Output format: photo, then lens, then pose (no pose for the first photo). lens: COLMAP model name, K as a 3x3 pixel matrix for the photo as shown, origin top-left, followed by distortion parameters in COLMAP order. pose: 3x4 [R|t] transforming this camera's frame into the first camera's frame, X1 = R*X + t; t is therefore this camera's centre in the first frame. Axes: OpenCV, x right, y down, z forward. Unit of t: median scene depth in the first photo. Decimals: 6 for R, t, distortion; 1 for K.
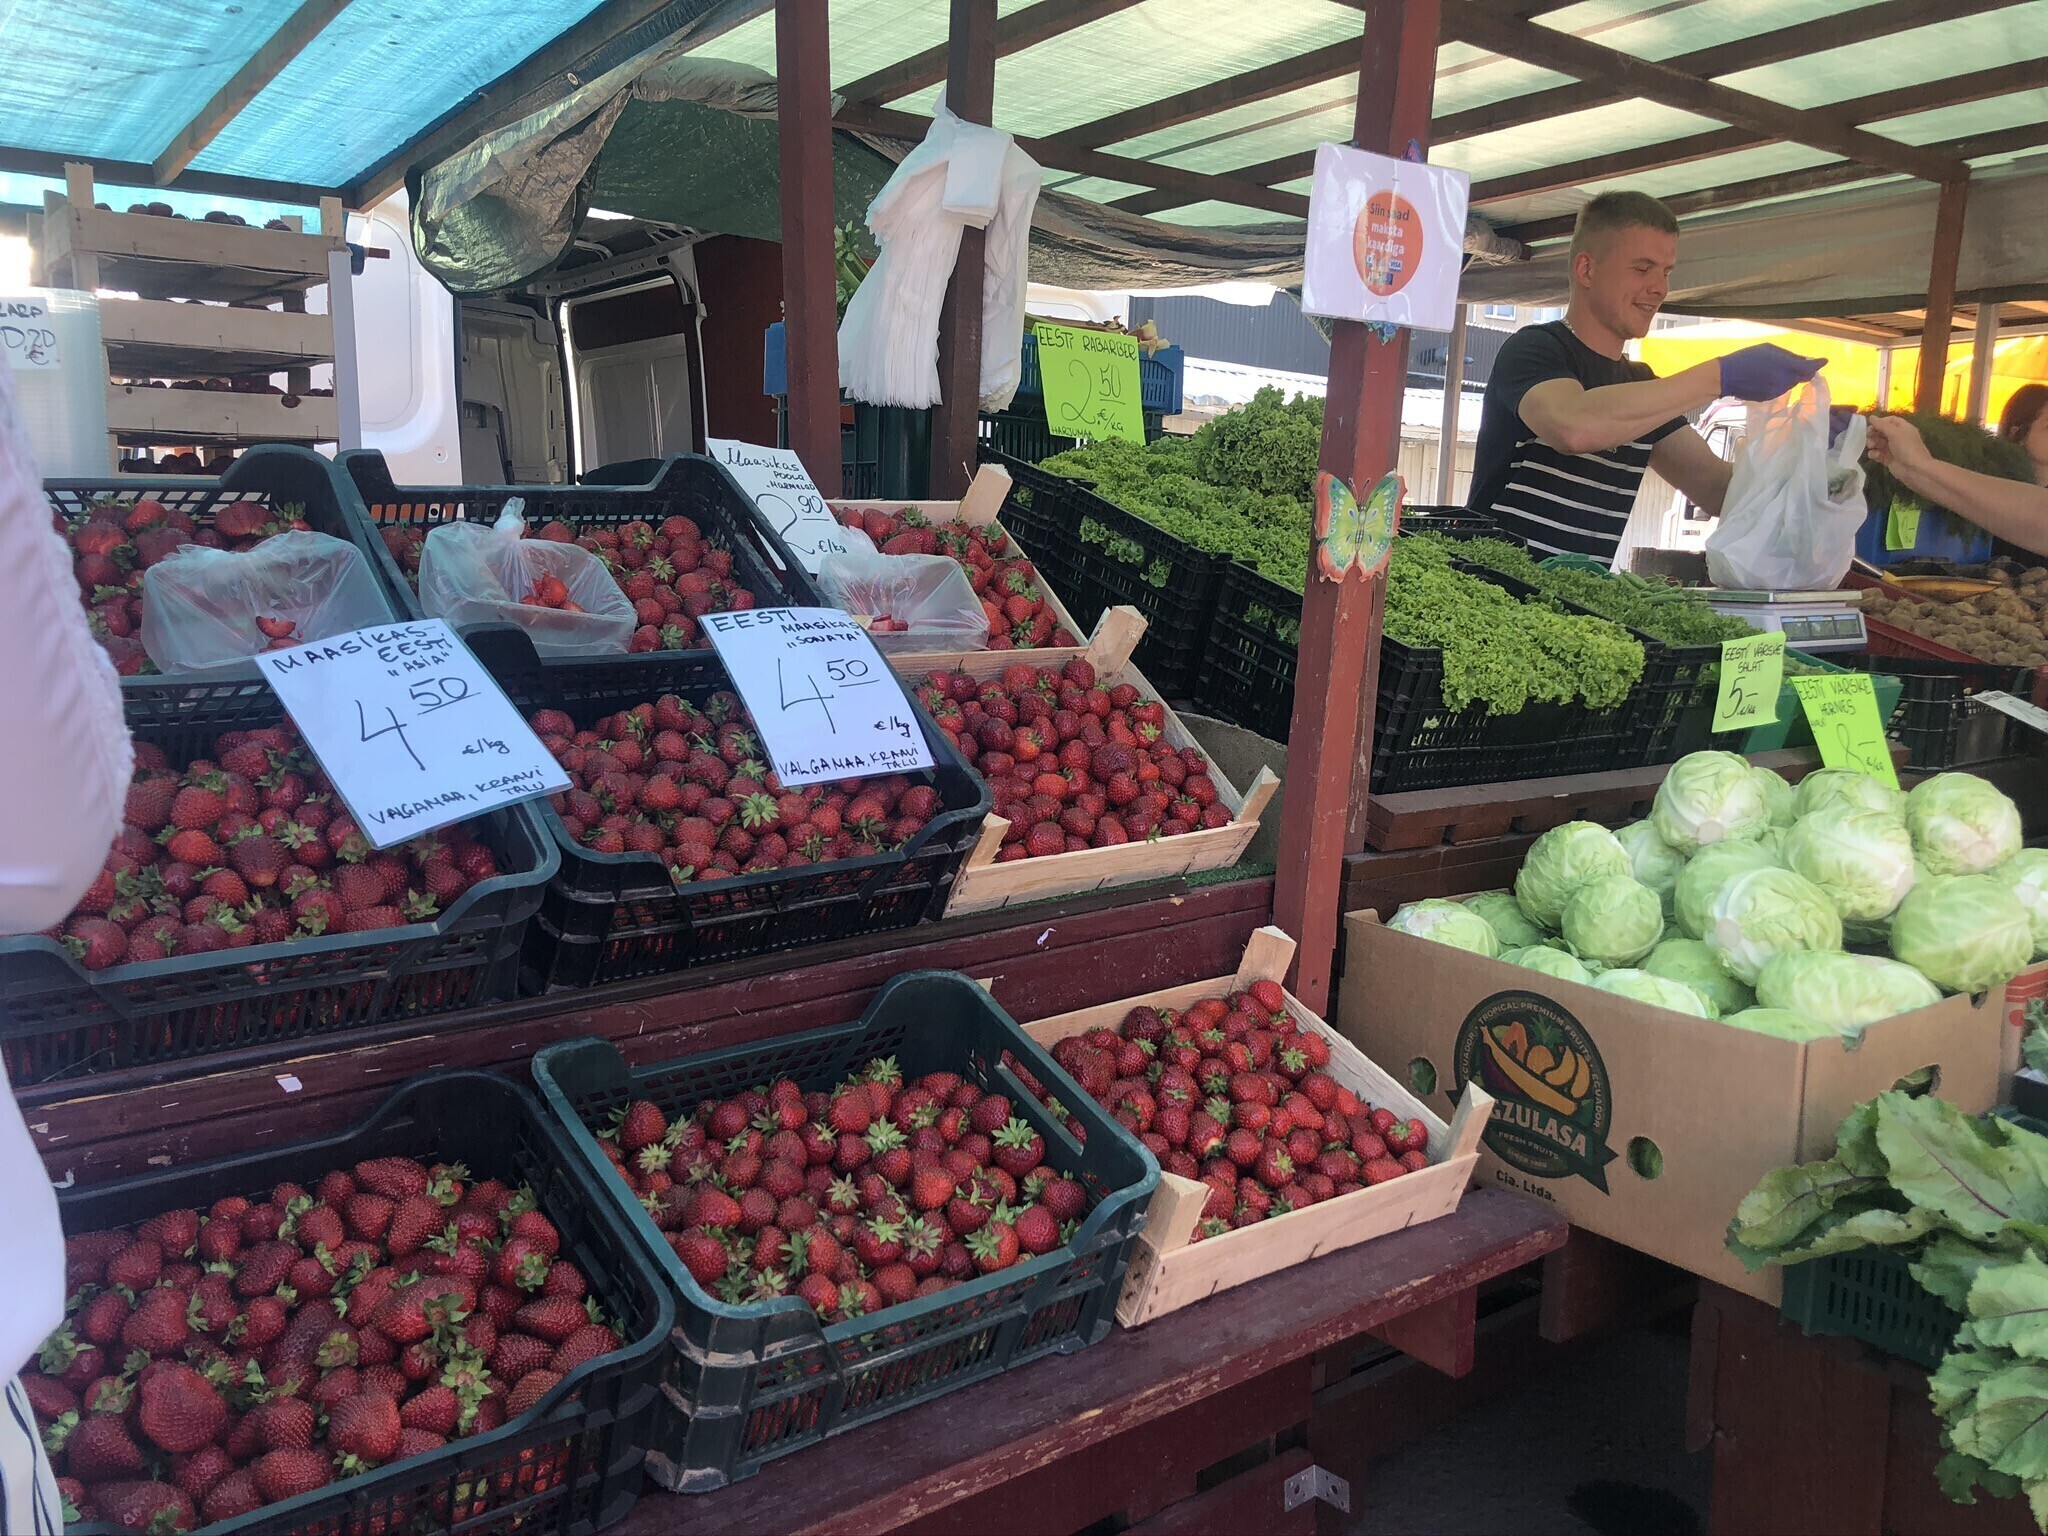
lens RADIAL K [[1632.5, 0, 1024.0], [0, 1632.5, 768.0], [0, 0, 1]] dist [0.035477, -0.038330]
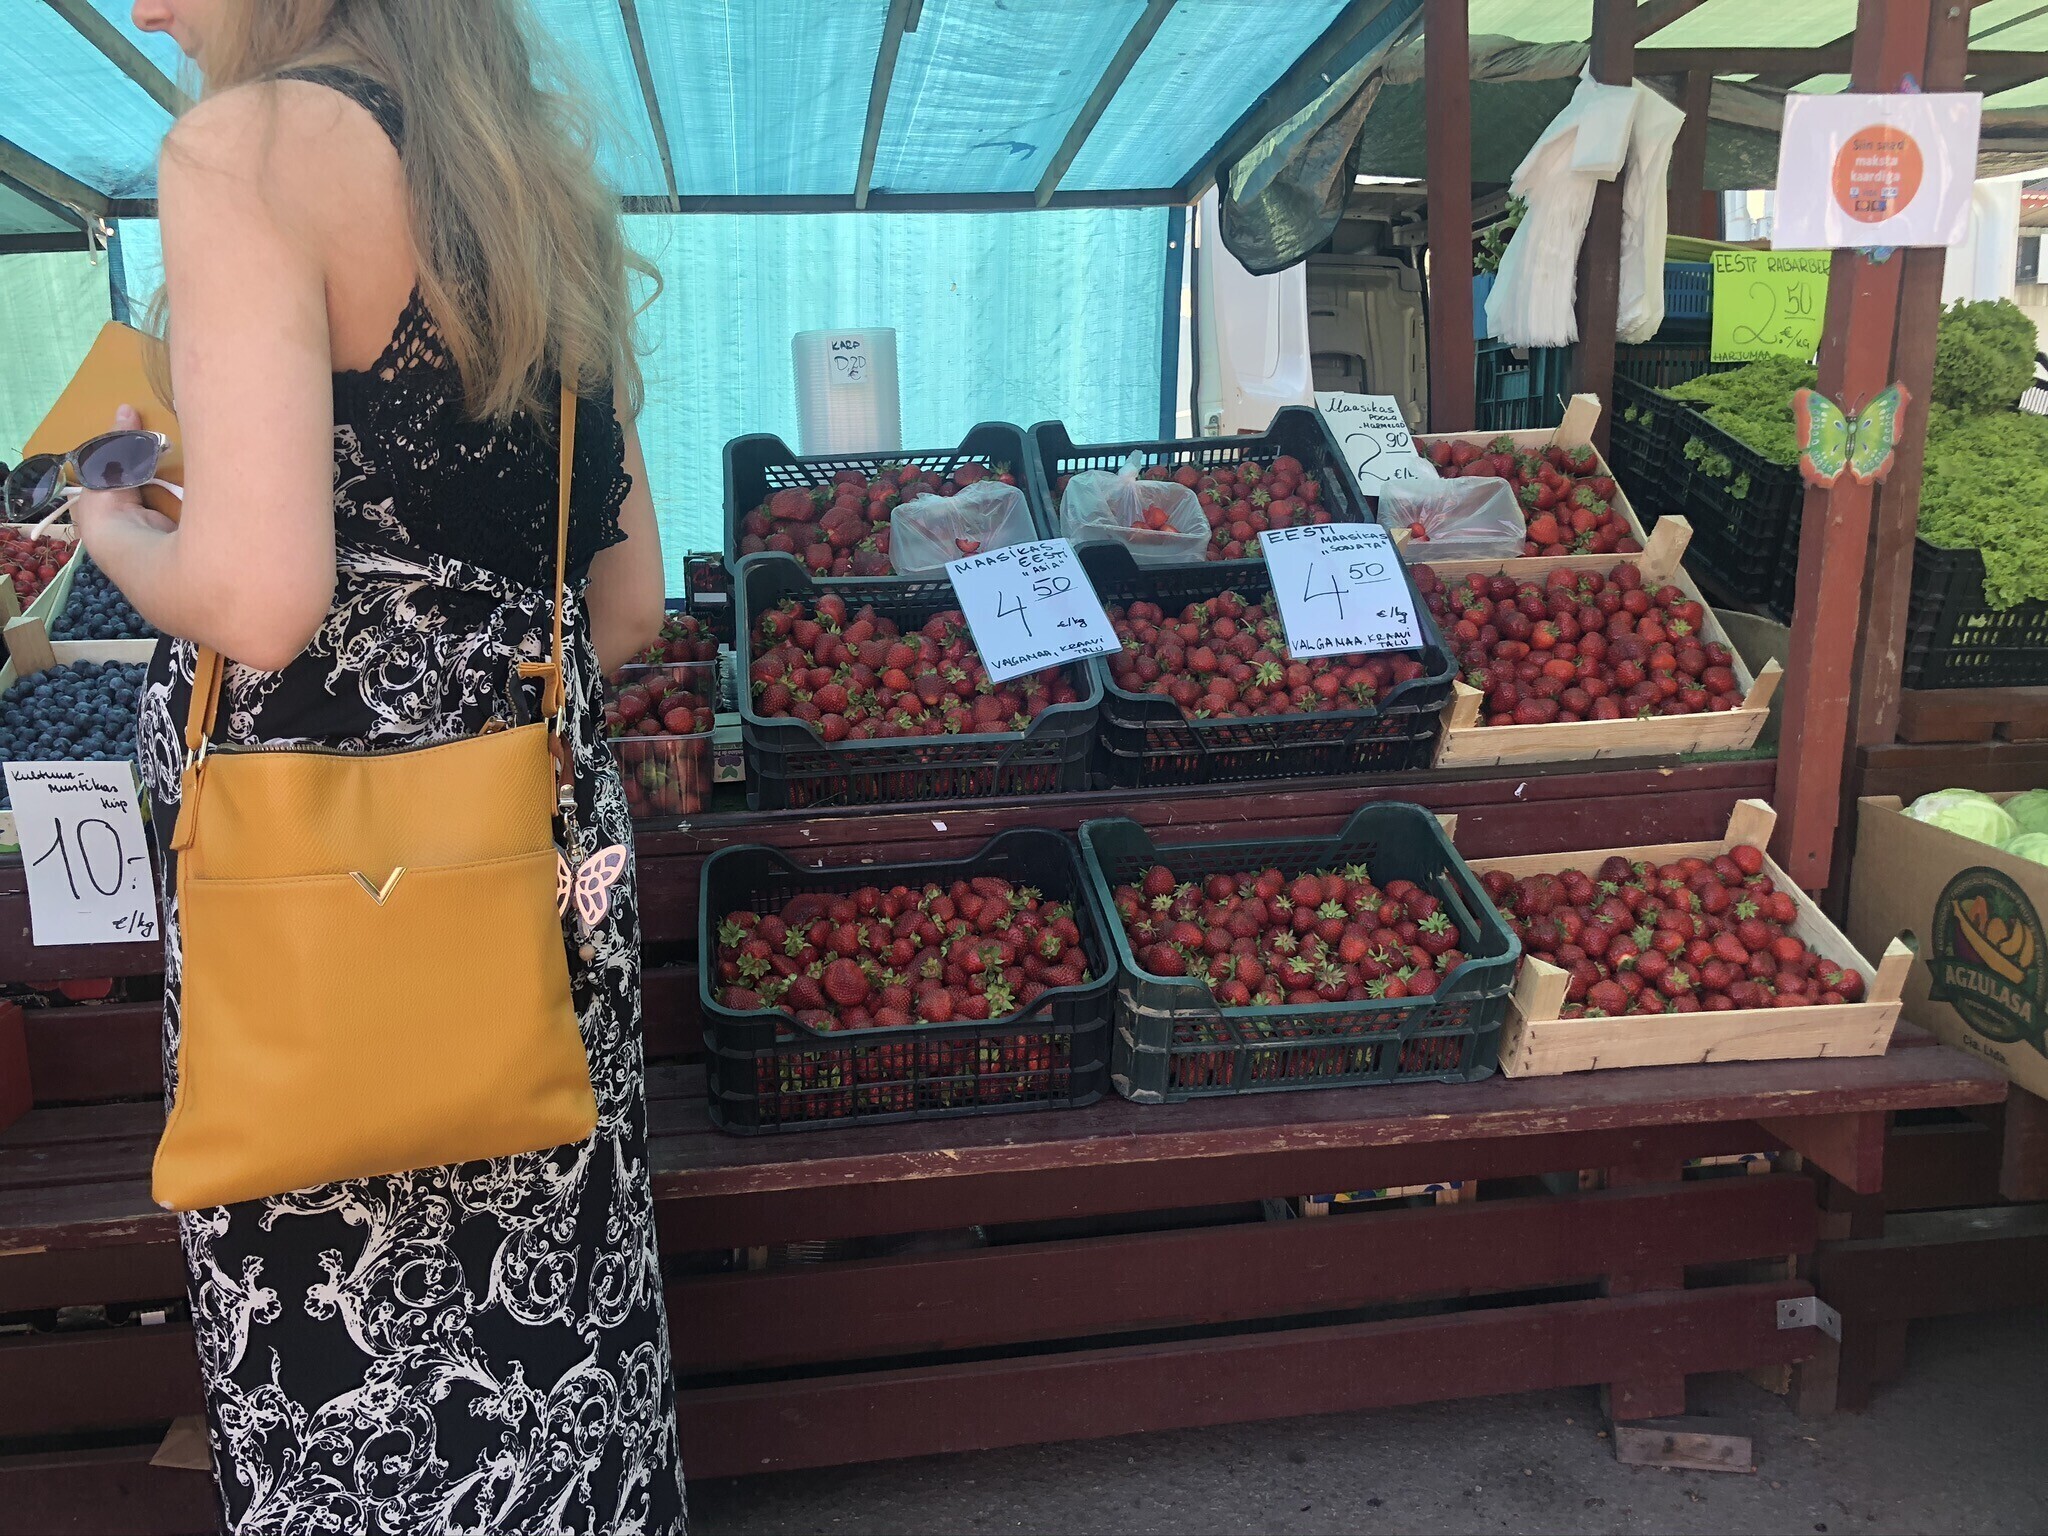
lens RADIAL K [[1516.0, 0, 1024.0], [0, 1516.0, 768.0], [0, 0, 1]] dist [0.076983, -0.118947]
pose [[0.870875, 0.053455, -0.488589, 0.267538], [-0.028788, 0.997909, 0.057866, 0.034738], [0.490661, -0.036328, 0.870593, -0.196968]]
